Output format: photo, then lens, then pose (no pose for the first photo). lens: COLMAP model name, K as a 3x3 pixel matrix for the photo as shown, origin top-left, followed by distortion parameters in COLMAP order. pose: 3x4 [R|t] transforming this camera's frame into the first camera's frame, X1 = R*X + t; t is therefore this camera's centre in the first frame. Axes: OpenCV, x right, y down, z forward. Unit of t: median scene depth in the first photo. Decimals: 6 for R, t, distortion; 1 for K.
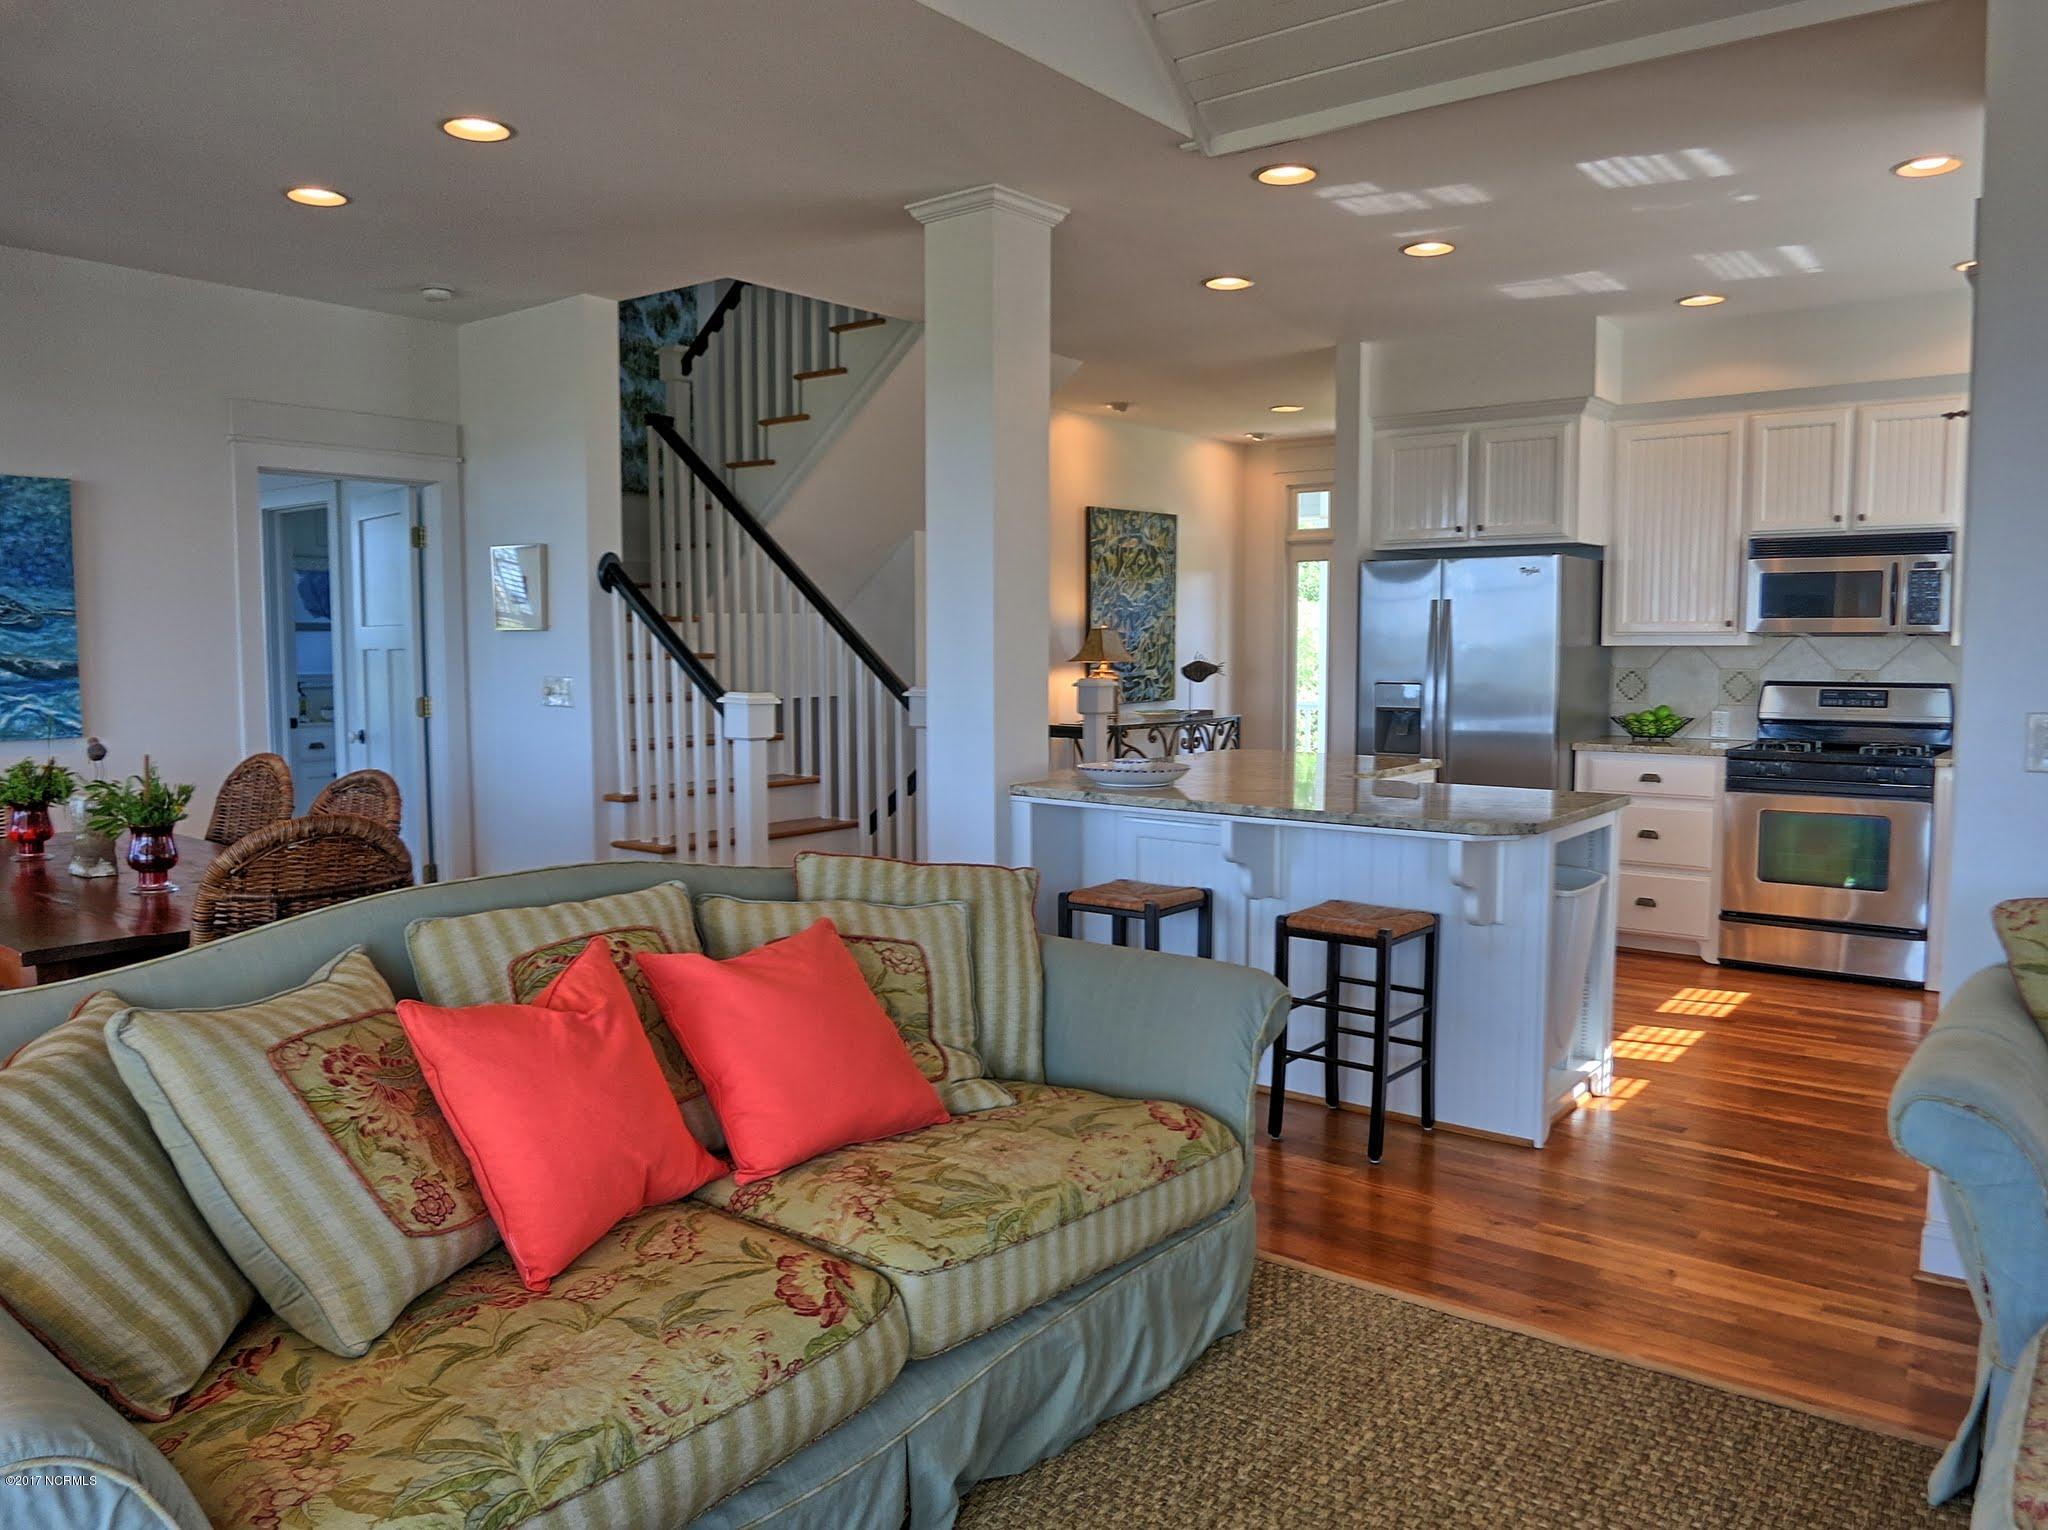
lens RADIAL K [[1460.8, 0, 1011.2], [0, 1460.8, 770.5], [0, 0, 1]] dist [-0.024896, 0.022959]
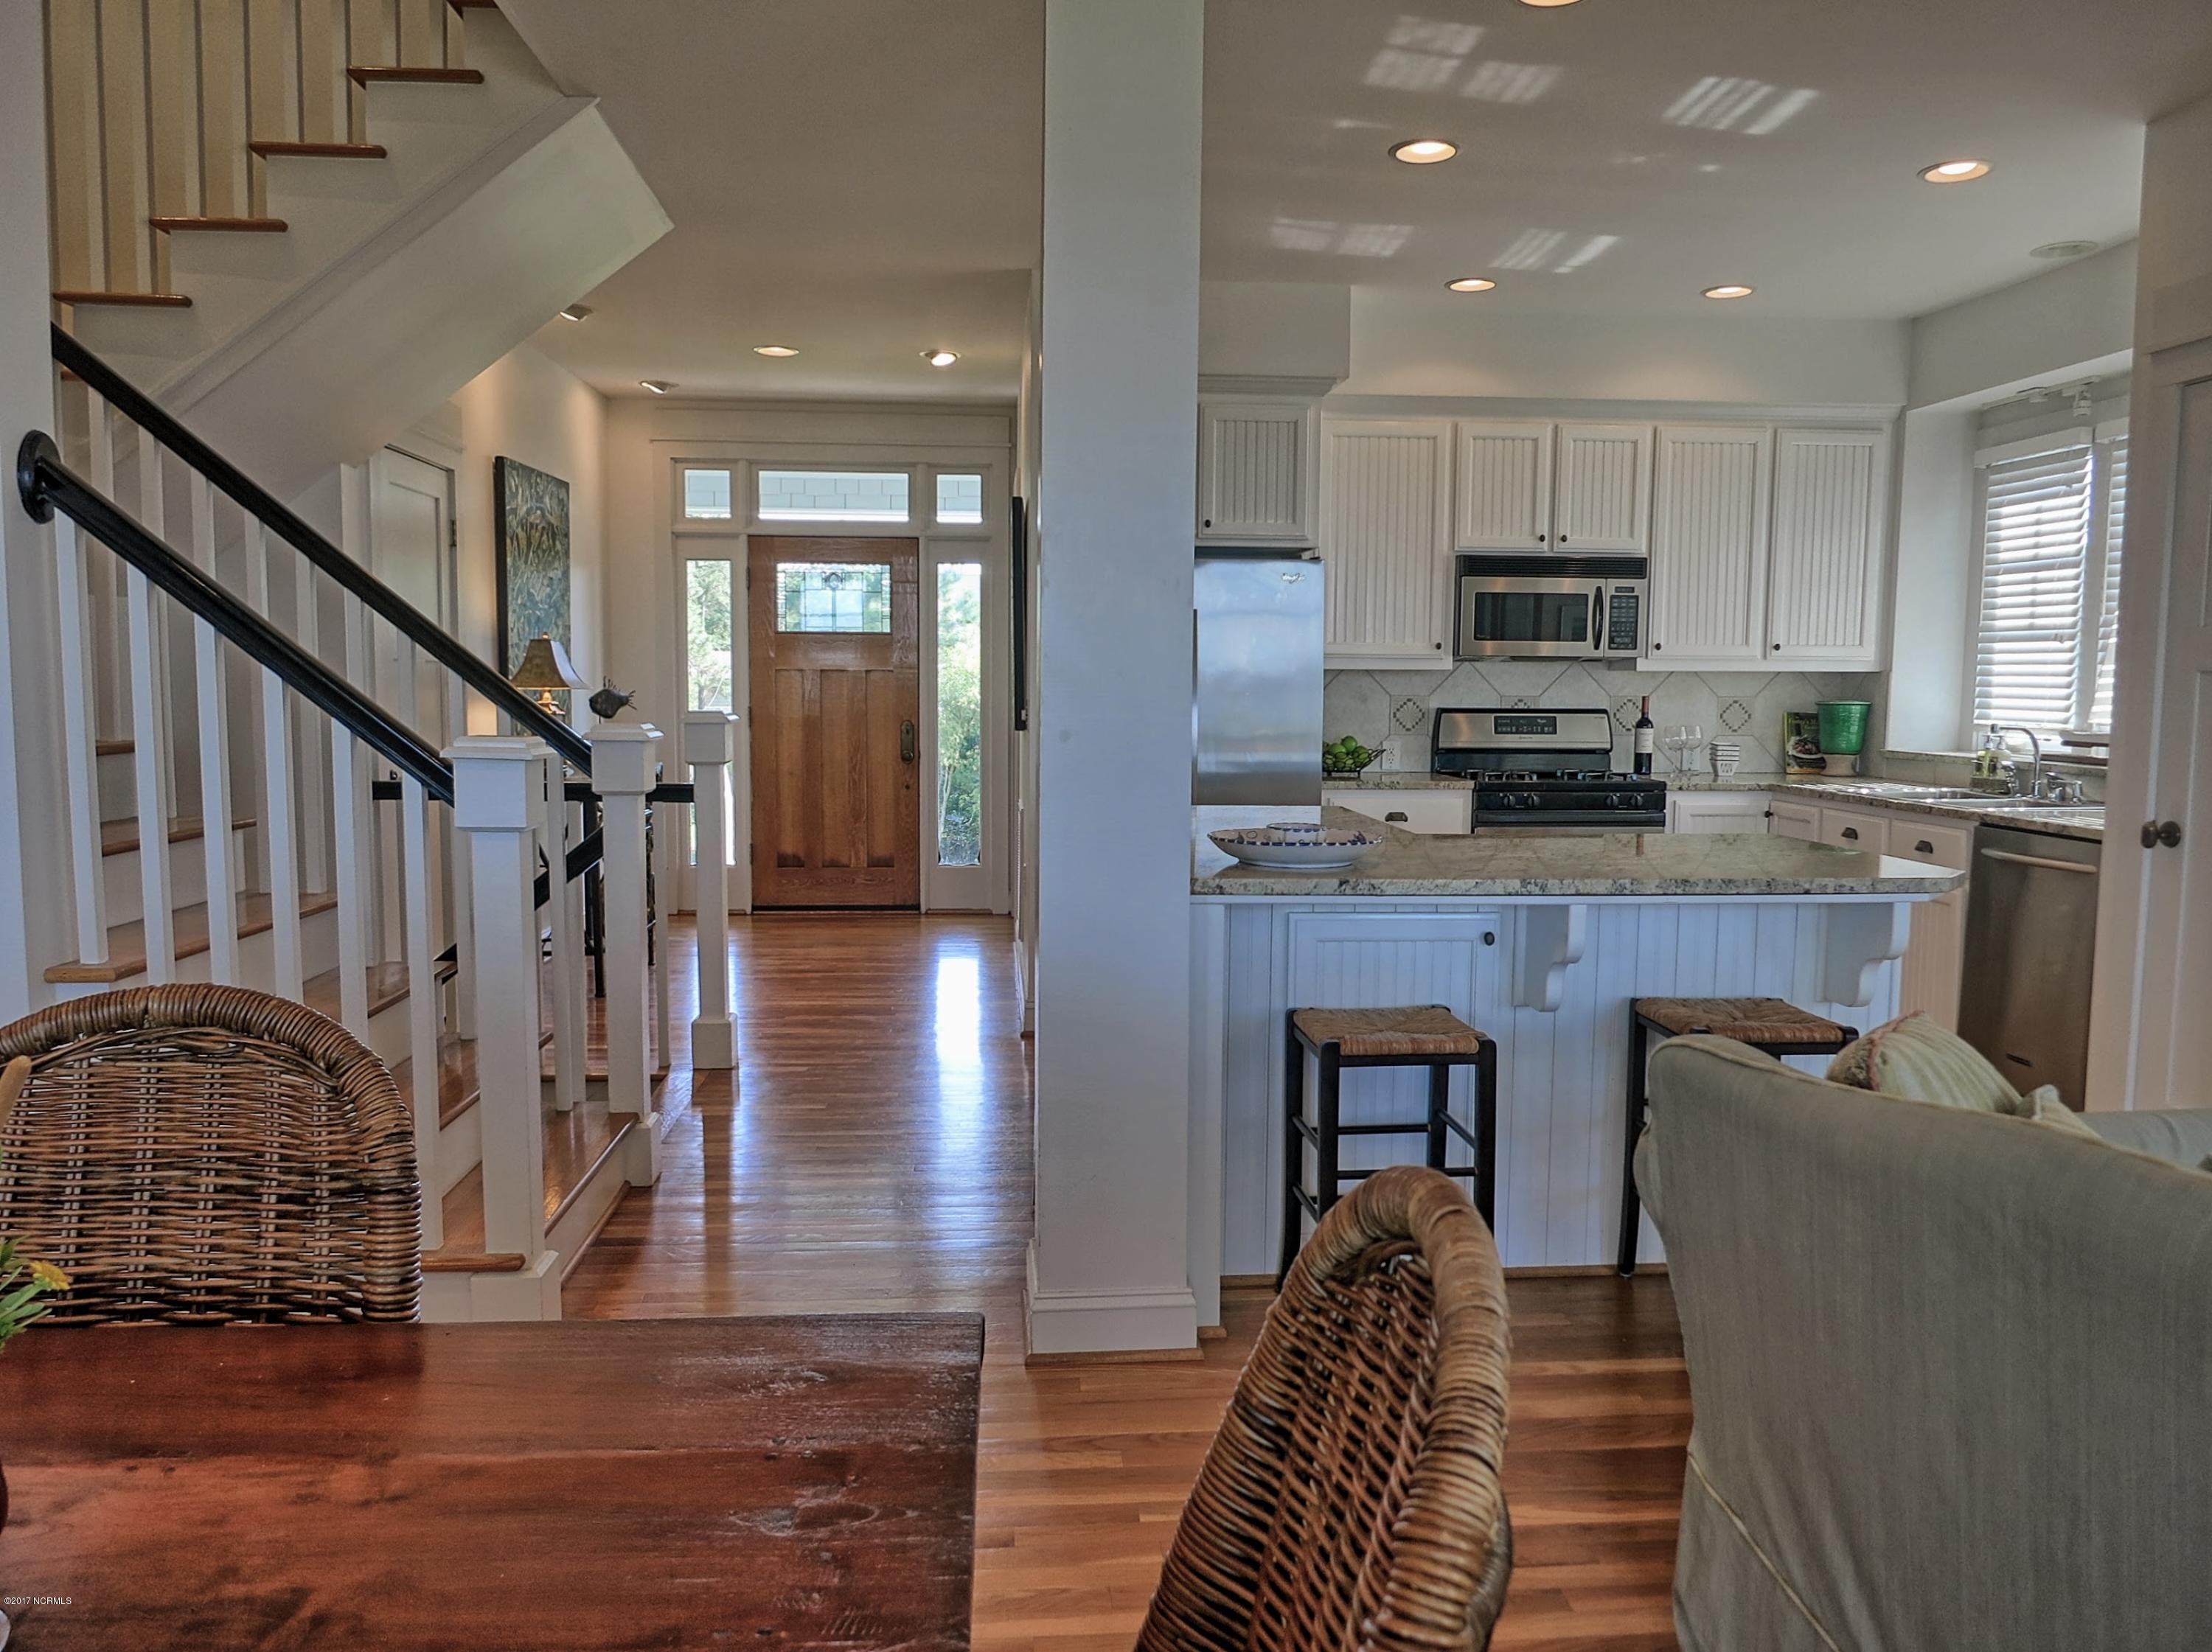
lens RADIAL K [[1577.6, 0, 1108.8], [0, 1577.6, 826.8], [0, 0, 1]] dist [-0.024896, 0.022959]
pose [[0.739506, -0.057557, 0.670684, -0.337718], [0.051065, 0.998264, 0.029365, -0.027206], [-0.671210, 0.012533, 0.741161, 0.409566]]
